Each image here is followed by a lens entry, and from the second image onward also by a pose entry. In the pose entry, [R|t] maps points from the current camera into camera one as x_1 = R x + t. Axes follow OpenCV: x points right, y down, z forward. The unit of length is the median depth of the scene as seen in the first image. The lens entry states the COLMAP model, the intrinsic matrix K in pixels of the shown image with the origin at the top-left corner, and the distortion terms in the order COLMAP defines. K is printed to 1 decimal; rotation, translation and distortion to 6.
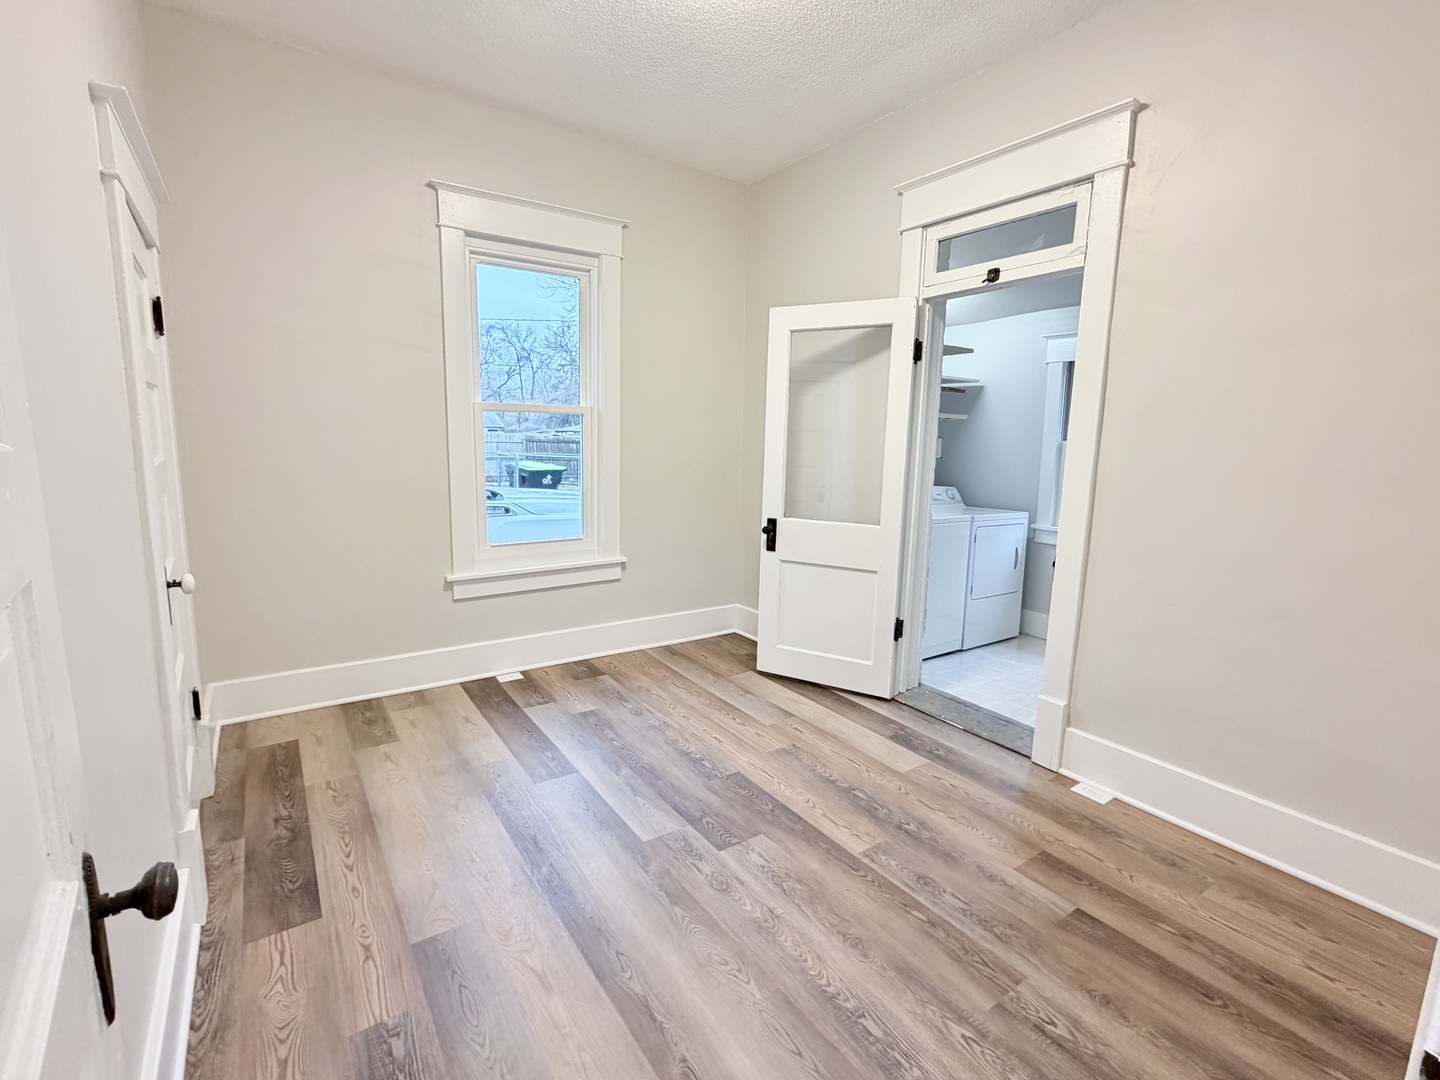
lens RADIAL K [[661.2, 0, 723.1], [0, 661.2, 535.9], [0, 0, 1]] dist [-0.000042, -0.000973]
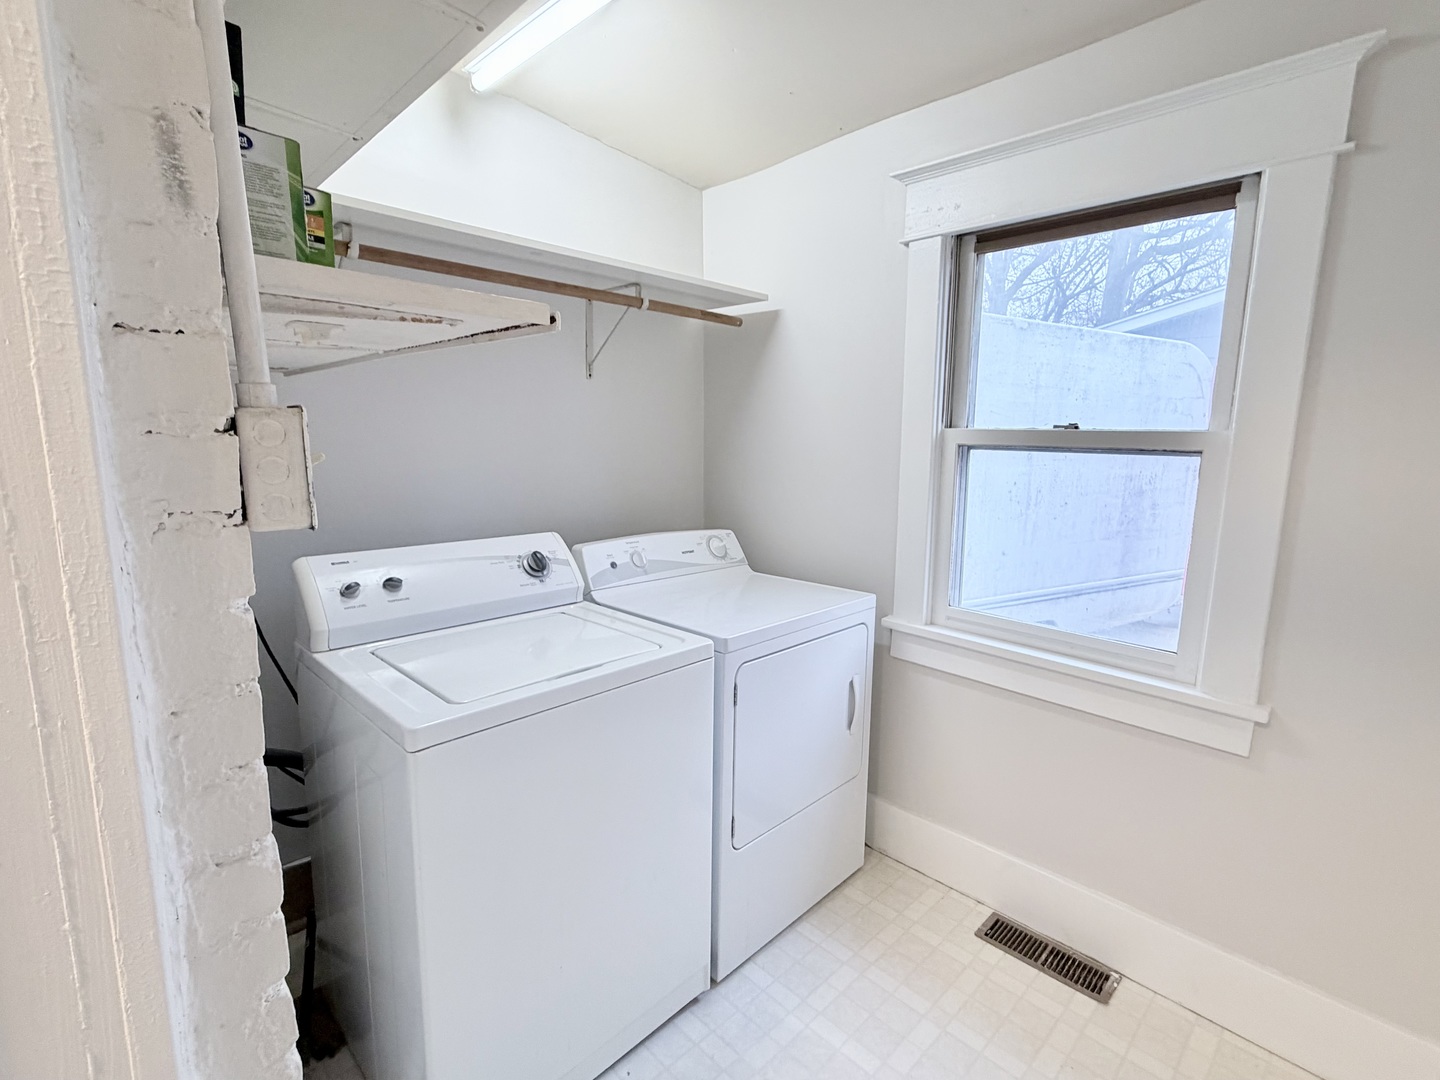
lens RADIAL K [[661.2, 0, 723.1], [0, 661.2, 535.9], [0, 0, 1]] dist [-0.000042, -0.000973]
pose [[0.984138, -0.030586, 0.174750, 0.283894], [0.029614, 0.999528, 0.008170, -0.079377], [-0.174917, -0.002865, 0.984579, 0.579735]]
